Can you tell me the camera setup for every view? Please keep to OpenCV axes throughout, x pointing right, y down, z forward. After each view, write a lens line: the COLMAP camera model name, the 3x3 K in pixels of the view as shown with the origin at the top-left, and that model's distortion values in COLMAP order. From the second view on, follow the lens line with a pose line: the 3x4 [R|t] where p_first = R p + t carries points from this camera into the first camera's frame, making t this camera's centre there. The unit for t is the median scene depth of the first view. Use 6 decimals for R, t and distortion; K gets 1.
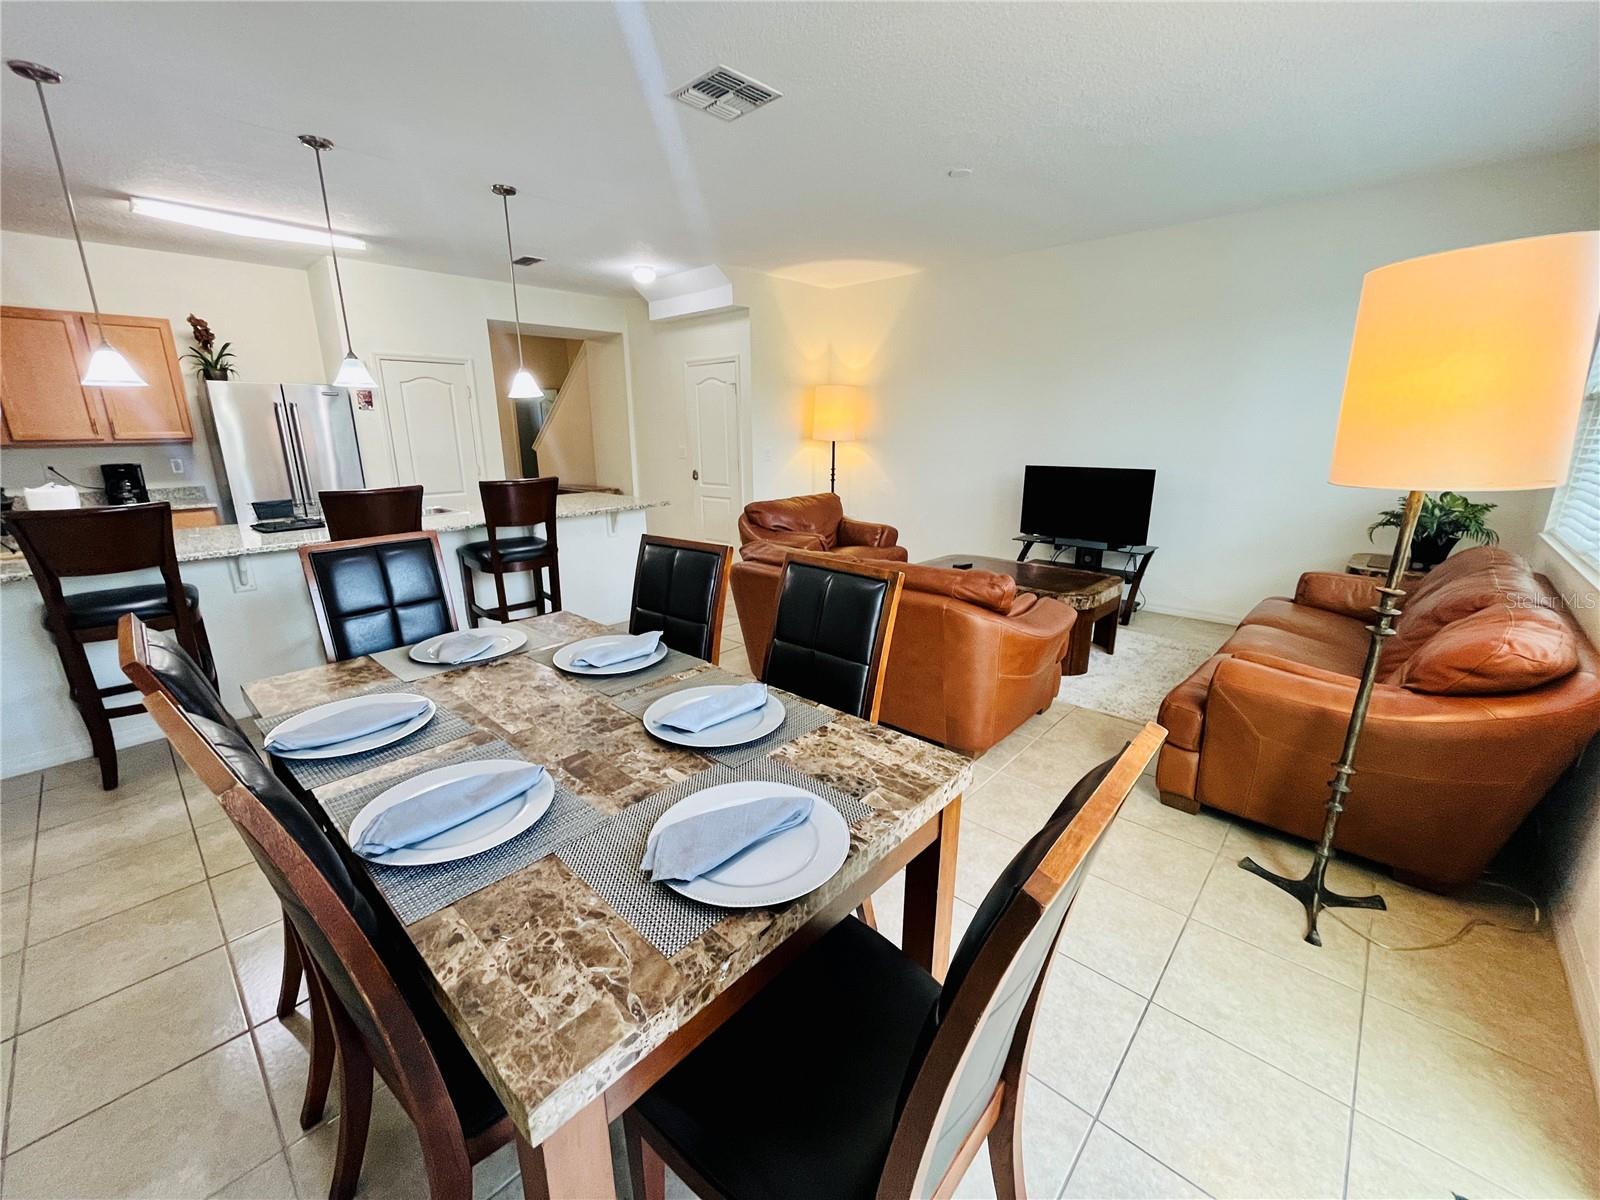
lens RADIAL K [[648.4, 0, 792.5], [0, 648.4, 599.6], [0, 0, 1]] dist [-0.001607, -0.000467]
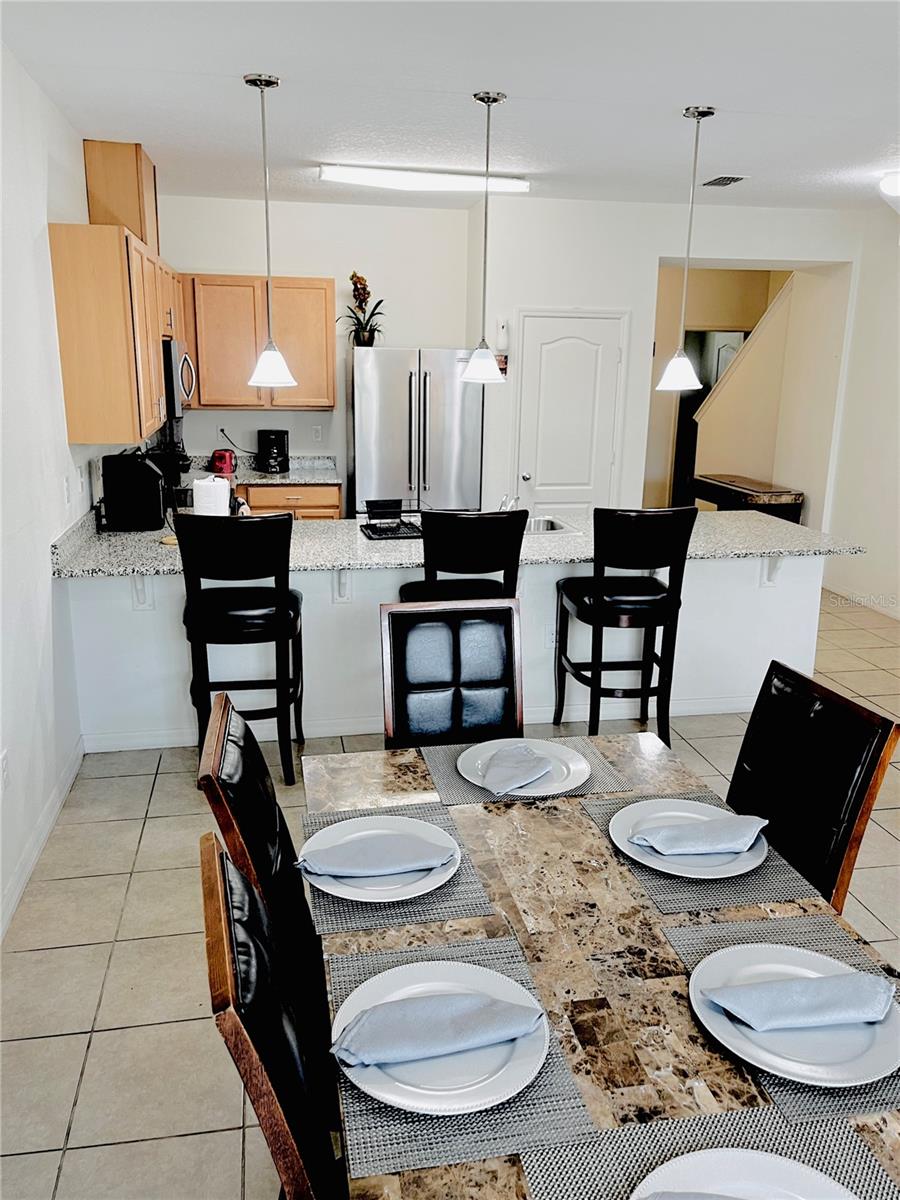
lens RADIAL K [[960.2, 0, 453.6], [0, 960.2, 600.1], [0, 0, 1]] dist [0.044719, -0.034416]
pose [[0.809818, 0.165390, -0.562887, 0.059176], [-0.171989, 0.984214, 0.041748, -0.148983], [0.560906, 0.063002, 0.825479, -0.034794]]
